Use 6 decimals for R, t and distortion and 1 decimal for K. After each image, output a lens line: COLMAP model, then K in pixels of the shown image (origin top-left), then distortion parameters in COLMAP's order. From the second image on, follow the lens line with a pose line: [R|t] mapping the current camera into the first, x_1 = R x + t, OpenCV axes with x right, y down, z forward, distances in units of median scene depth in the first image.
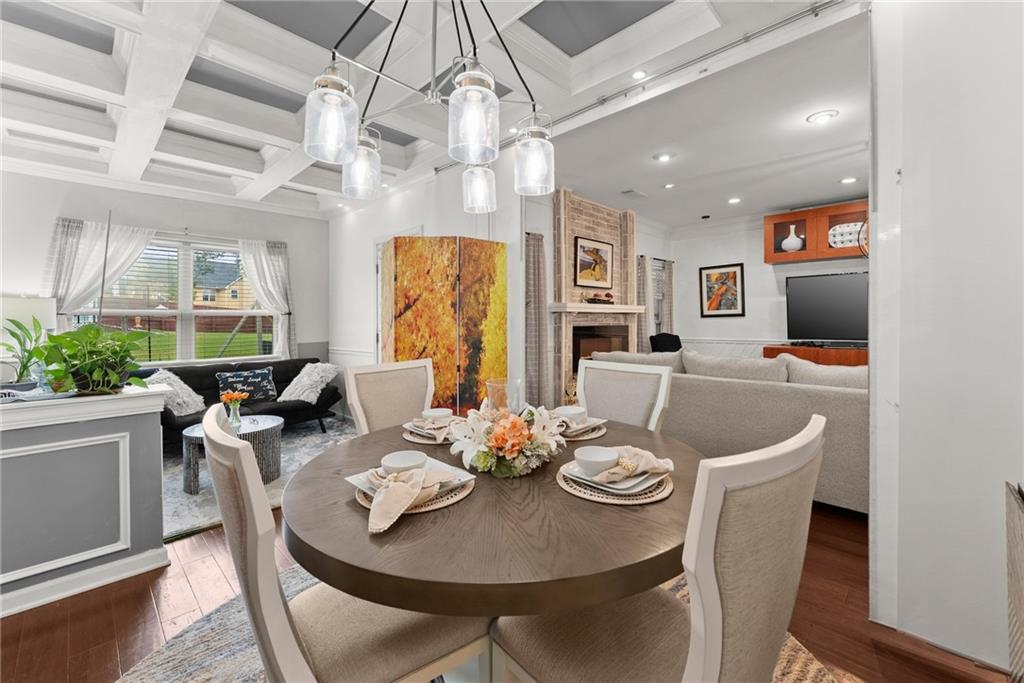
lens RADIAL K [[421.2, 0, 518.1], [0, 421.2, 318.8], [0, 0, 1]] dist [0.001843, -0.000643]
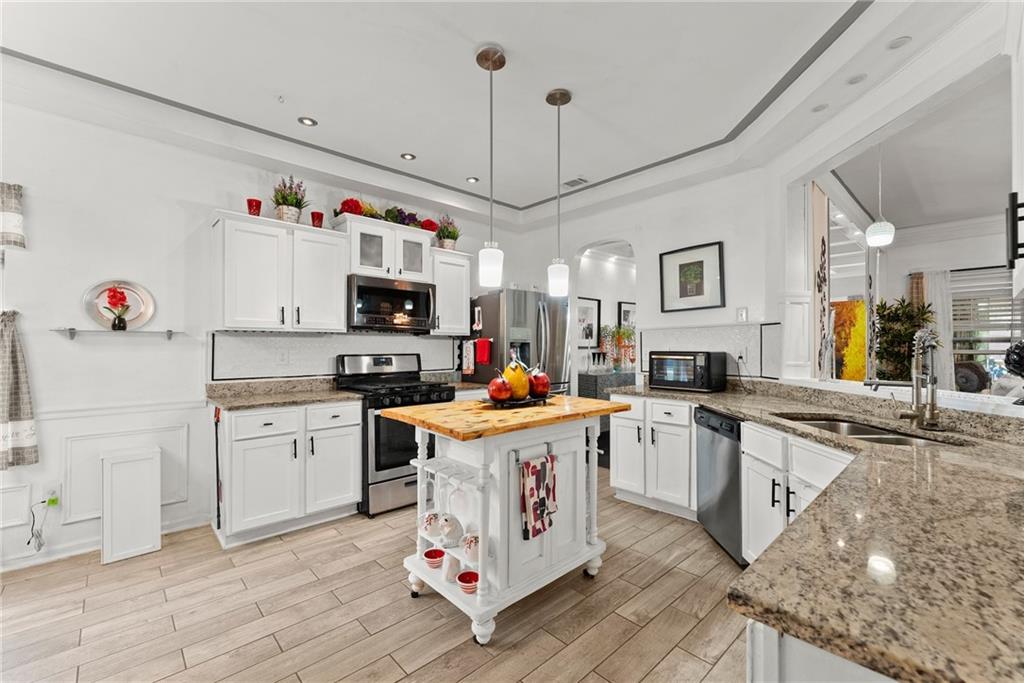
lens RADIAL K [[421.2, 0, 510.2], [0, 421.2, 344.6], [0, 0, 1]] dist [0.001843, -0.000643]
pose [[-0.043642, 0.001743, -0.999046, 0.886047], [0.000450, 0.999998, 0.001725, -0.006921], [0.999047, -0.000374, -0.043643, -0.151797]]
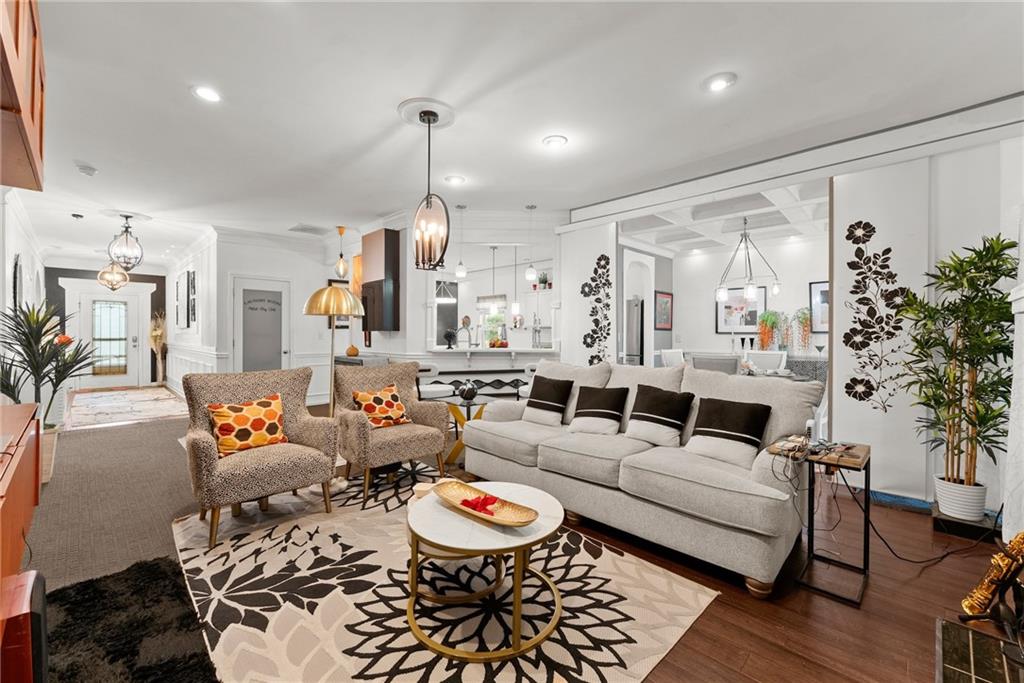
lens RADIAL K [[421.2, 0, 519.4], [0, 421.2, 335.0], [0, 0, 1]] dist [0.001843, -0.000643]
pose [[-0.999950, 0.003301, -0.009449, 0.446012], [0.003254, 0.999982, 0.004986, -0.001494], [0.009465, 0.004955, -0.999943, 1.114099]]
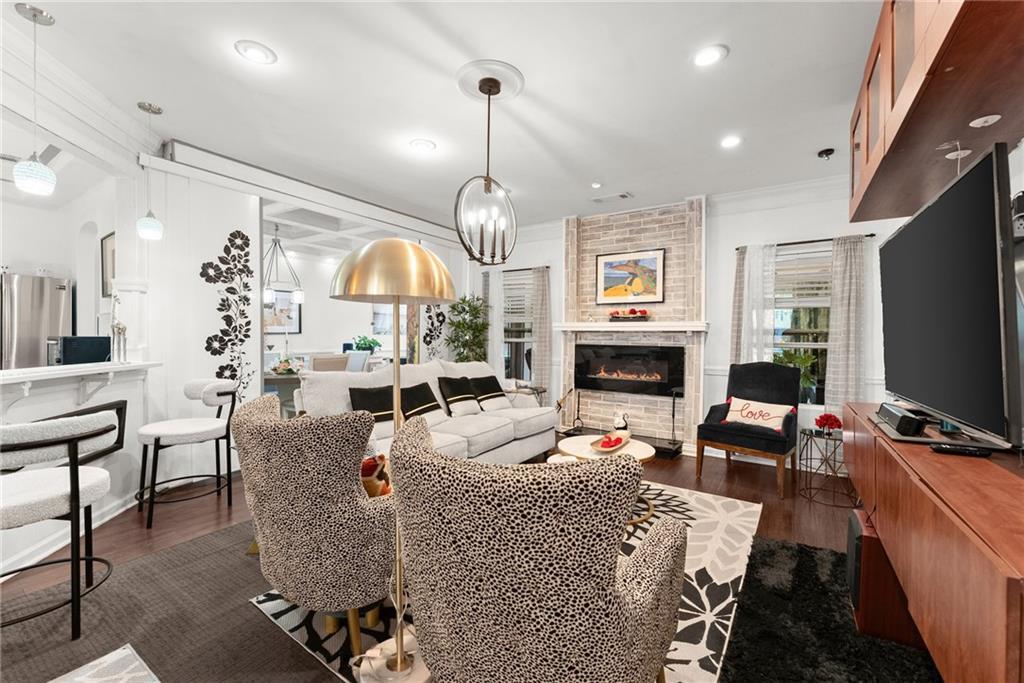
lens RADIAL K [[421.2, 0, 509.7], [0, 421.2, 340.8], [0, 0, 1]] dist [0.001843, -0.000643]
pose [[0.191480, 0.018482, -0.981322, 0.982004], [-0.009956, 0.999808, 0.016887, -0.006292], [0.981446, 0.006537, 0.191628, 0.548003]]
